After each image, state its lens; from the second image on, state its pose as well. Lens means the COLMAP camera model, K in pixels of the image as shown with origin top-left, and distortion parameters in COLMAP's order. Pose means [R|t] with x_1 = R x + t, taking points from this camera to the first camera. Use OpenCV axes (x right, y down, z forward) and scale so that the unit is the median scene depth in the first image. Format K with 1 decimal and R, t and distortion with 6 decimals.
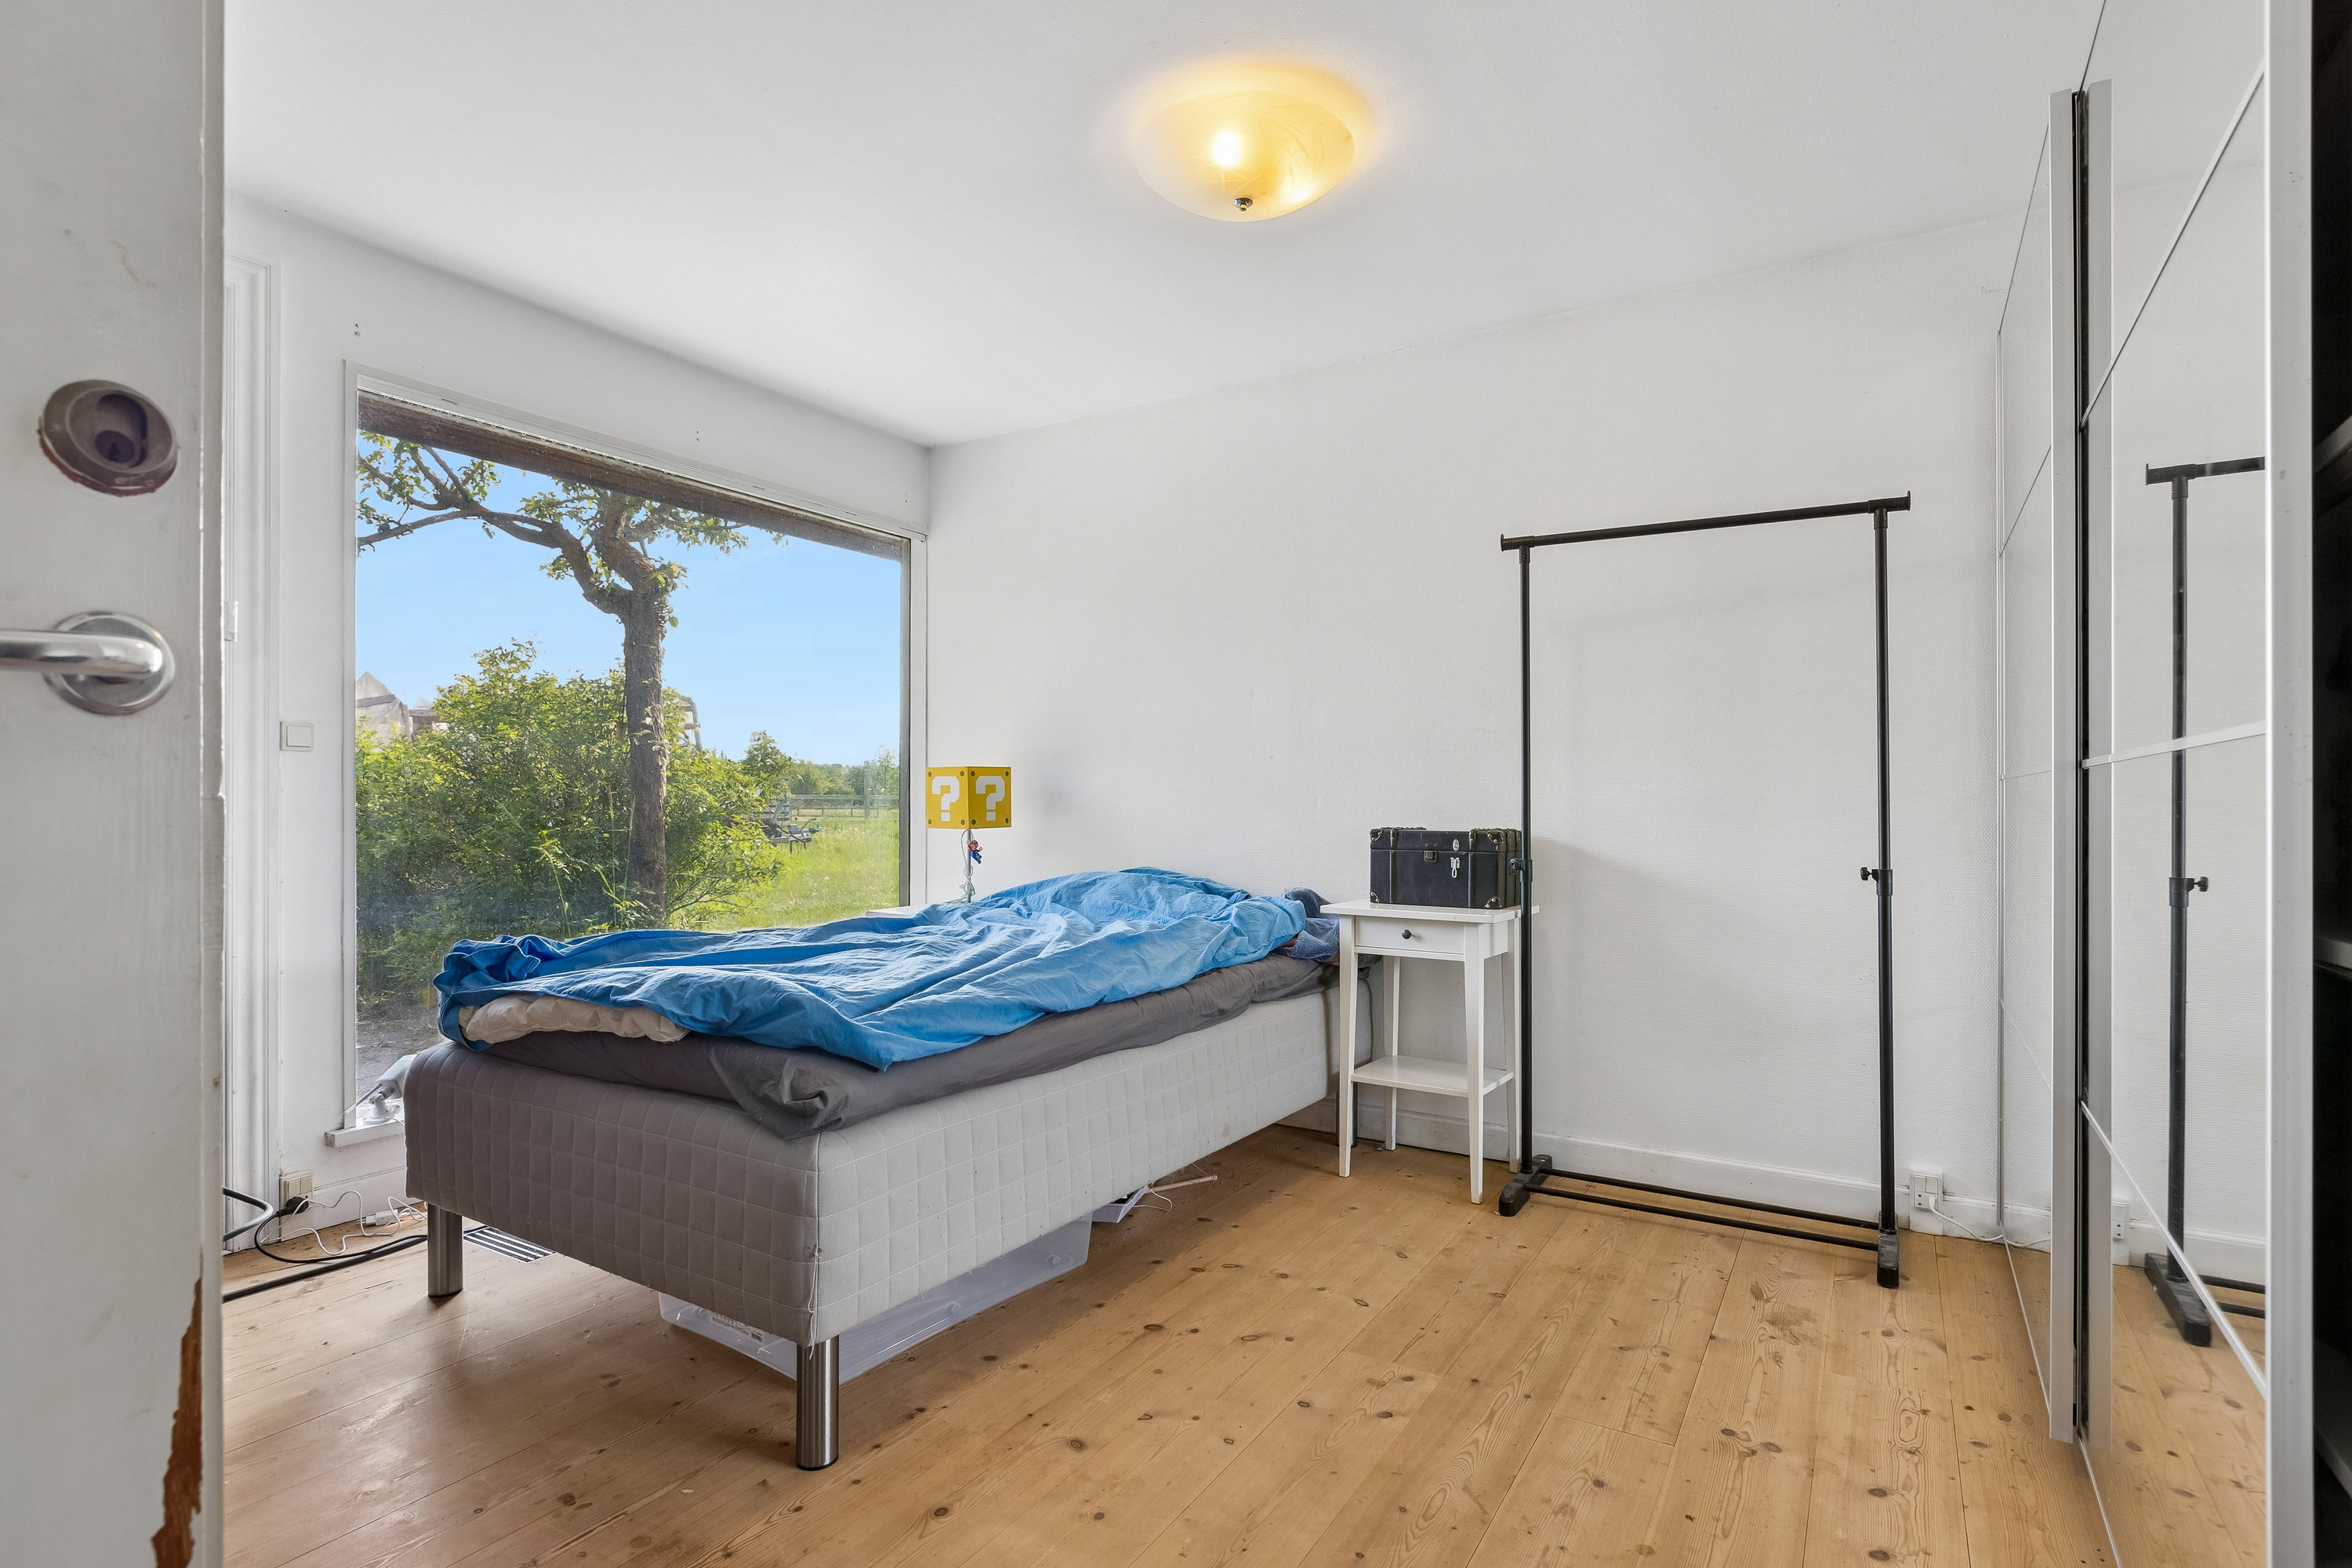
lens RADIAL K [[1194.4, 0, 1173.7], [0, 1194.4, 797.9], [0, 0, 1]] dist [0.000049, 0.000038]
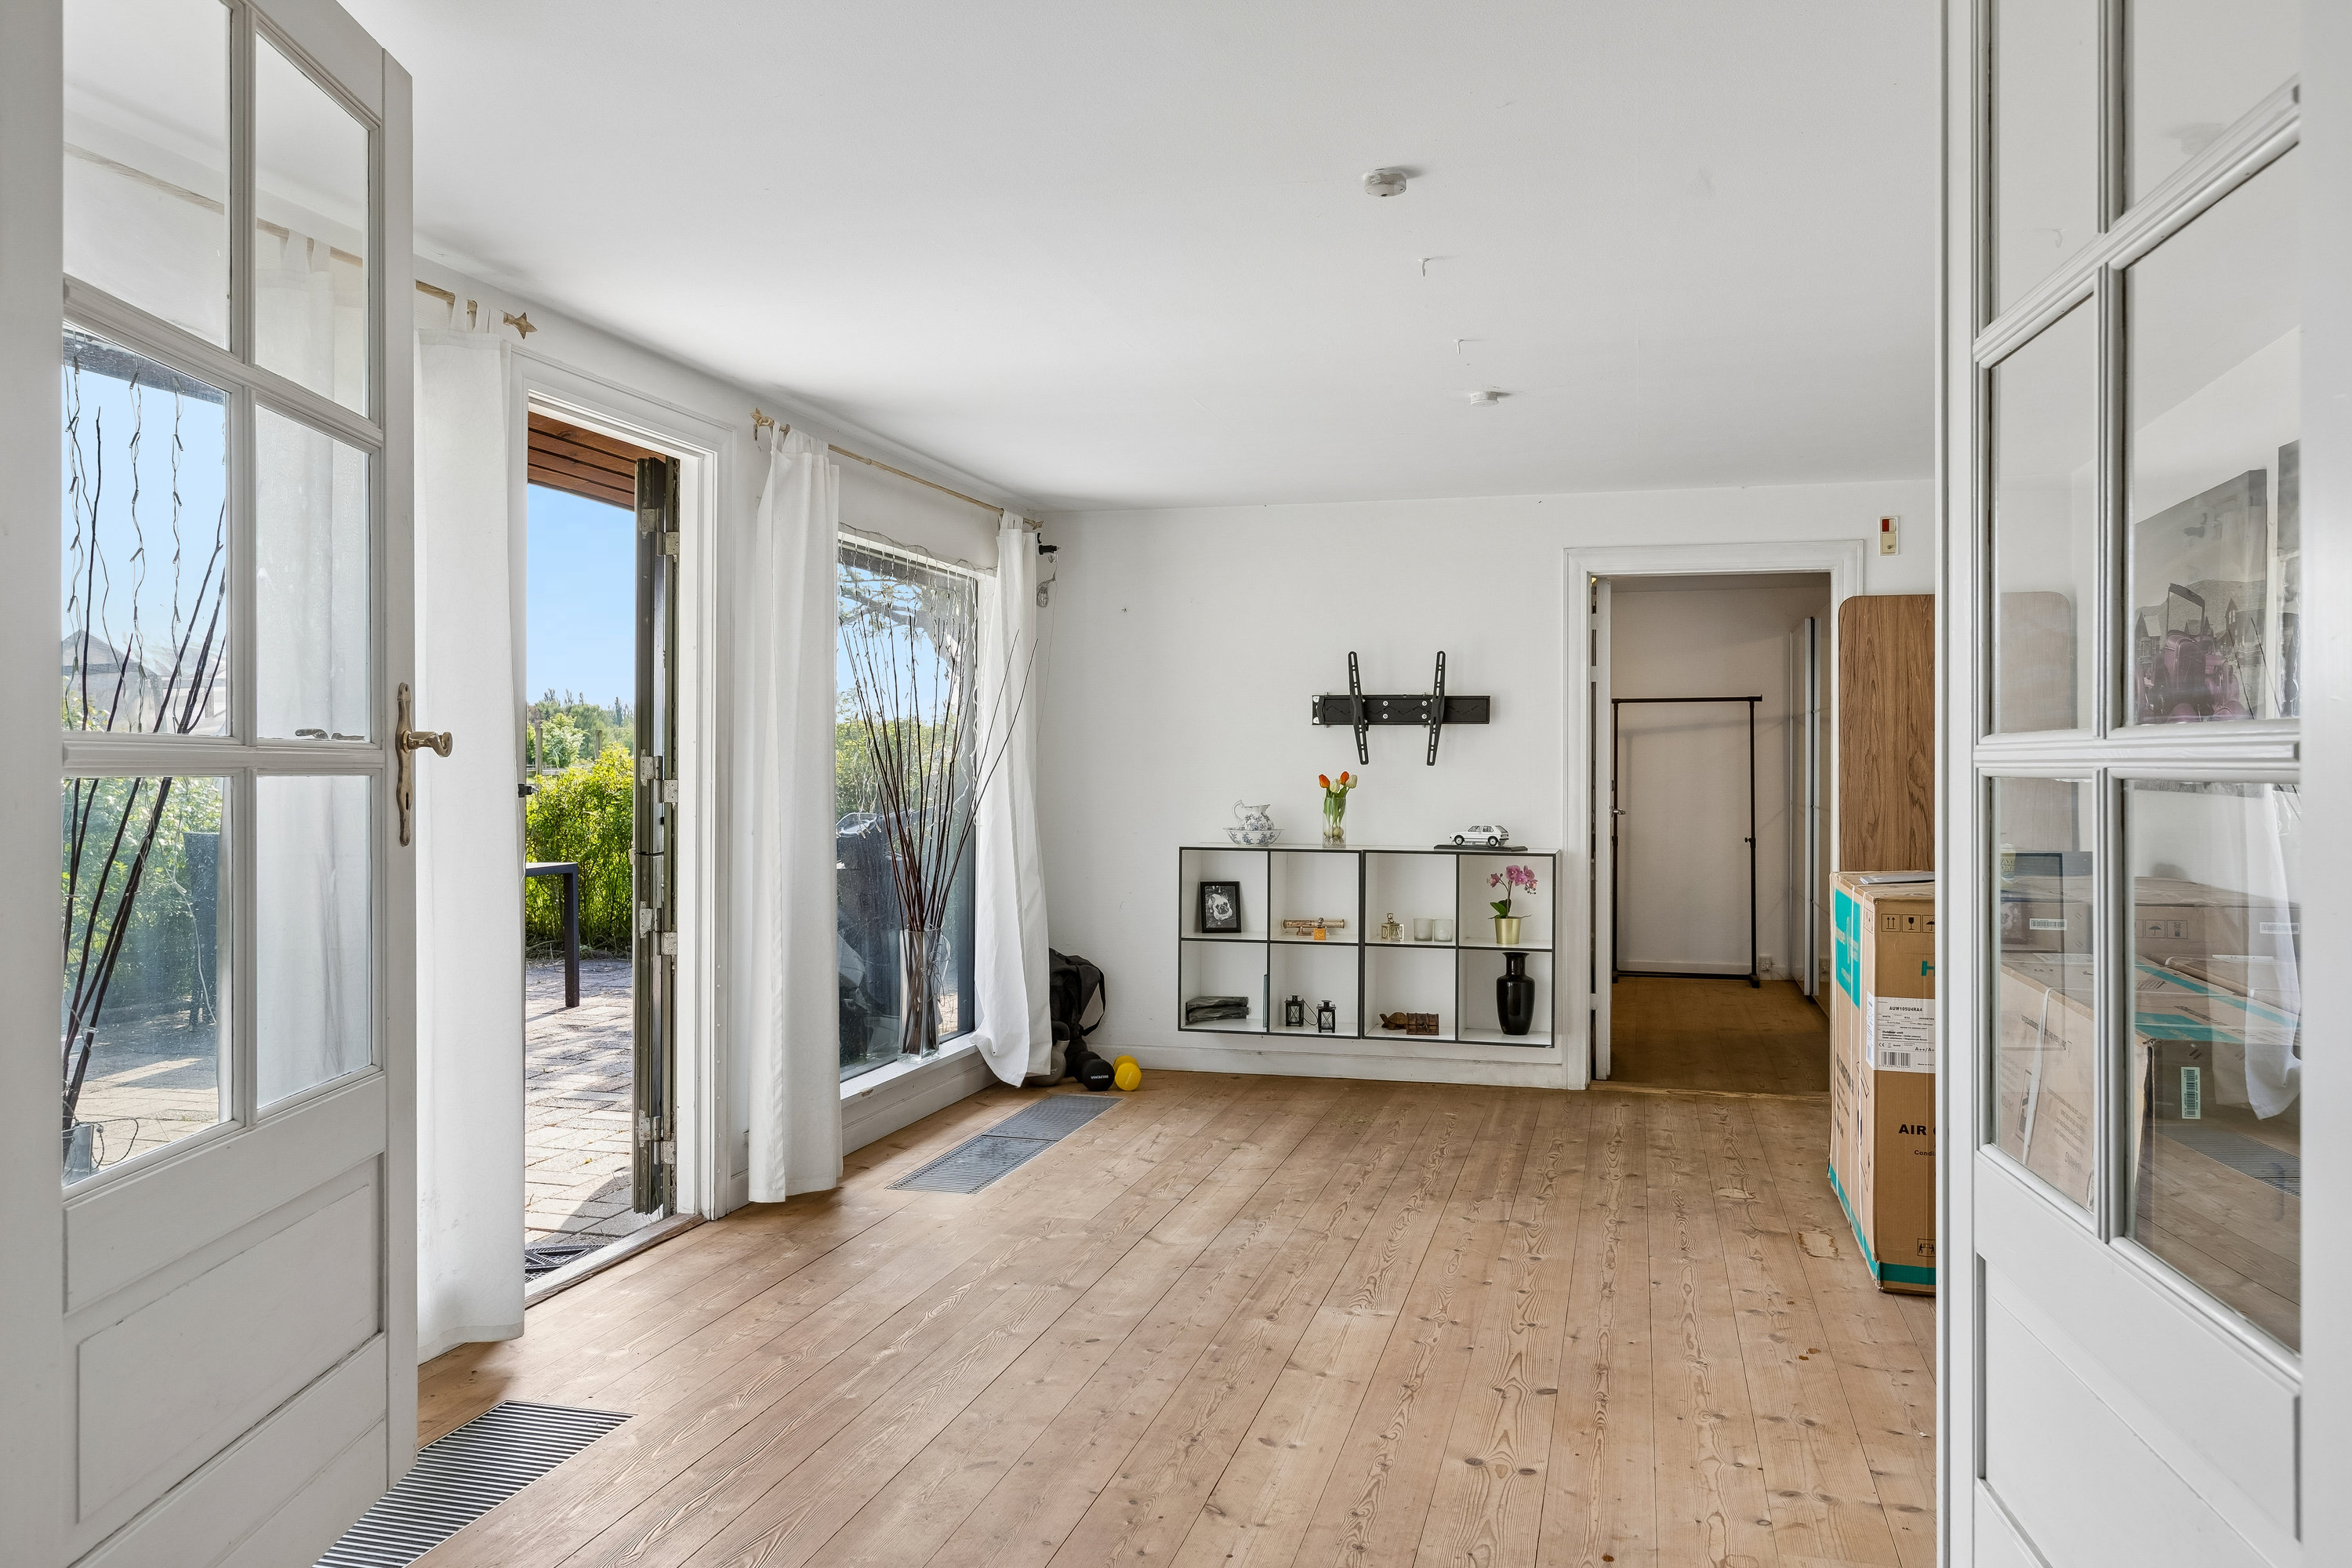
lens RADIAL K [[1786.1, 0, 1184.9], [0, 1786.1, 771.5], [0, 0, 1]] dist [0.003192, -0.002620]
pose [[0.957886, -0.002919, 0.287135, -1.671812], [0.002151, 0.999993, 0.002991, -0.098195], [-0.287142, -0.002247, 0.957885, -2.322485]]
